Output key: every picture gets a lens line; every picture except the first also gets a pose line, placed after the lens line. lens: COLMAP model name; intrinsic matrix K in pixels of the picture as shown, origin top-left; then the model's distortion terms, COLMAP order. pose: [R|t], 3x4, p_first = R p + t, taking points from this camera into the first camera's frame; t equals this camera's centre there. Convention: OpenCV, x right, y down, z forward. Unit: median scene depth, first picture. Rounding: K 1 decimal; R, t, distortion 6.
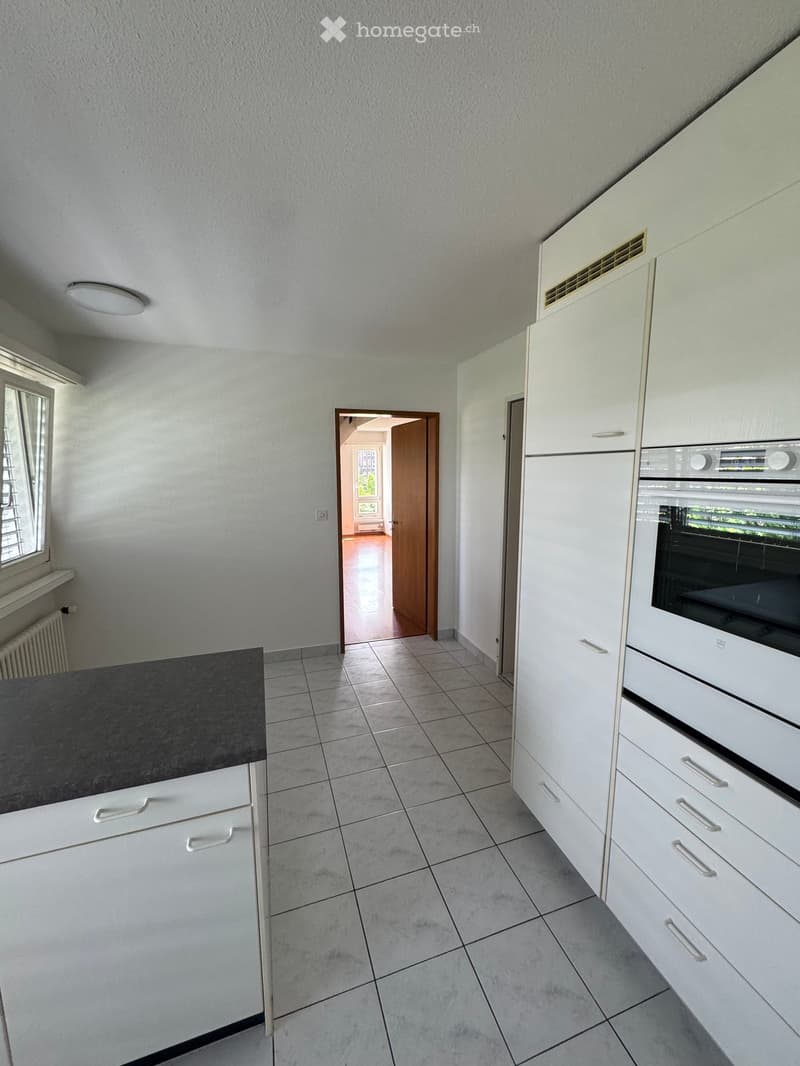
lens RADIAL K [[435.0, 0, 411.1], [0, 435.0, 540.8], [0, 0, 1]] dist [-0.003651, -0.000345]
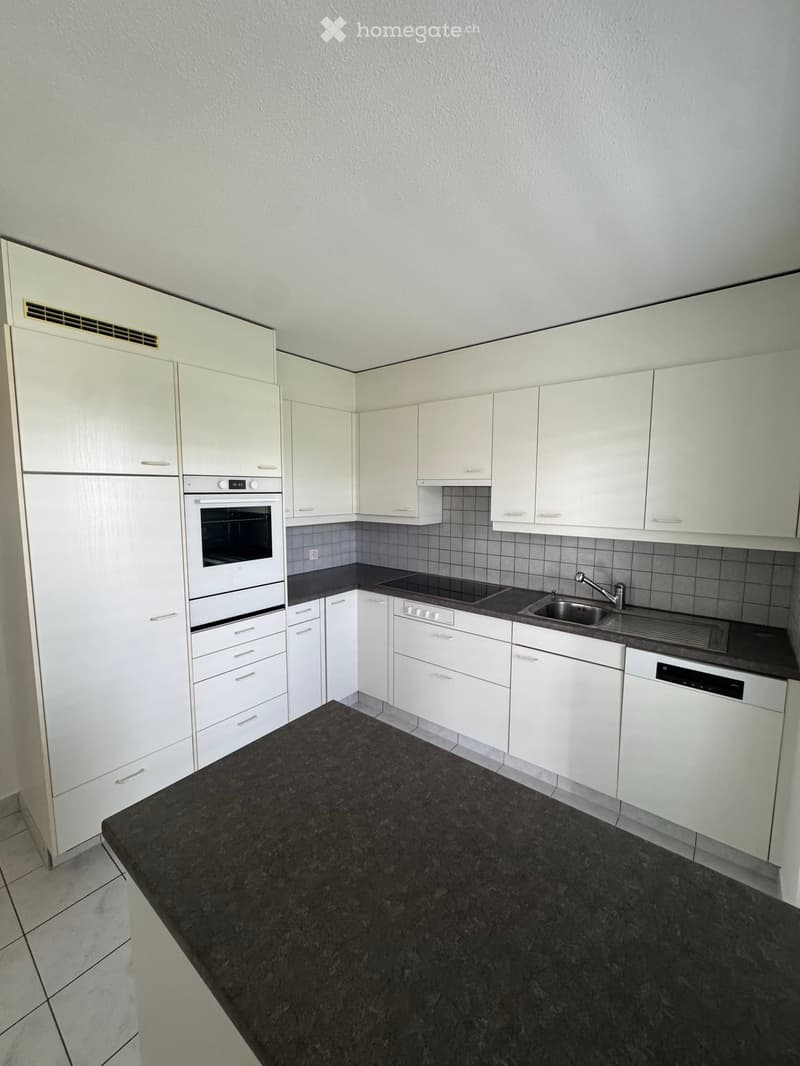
lens RADIAL K [[424.6, 0, 405.0], [0, 424.6, 534.3], [0, 0, 1]] dist [-0.000213, 0.000092]
pose [[-0.549152, -0.094597, 0.830351, -1.206666], [0.128649, 0.972161, 0.195835, -0.192582], [-0.825761, 0.214367, -0.521695, 1.139284]]
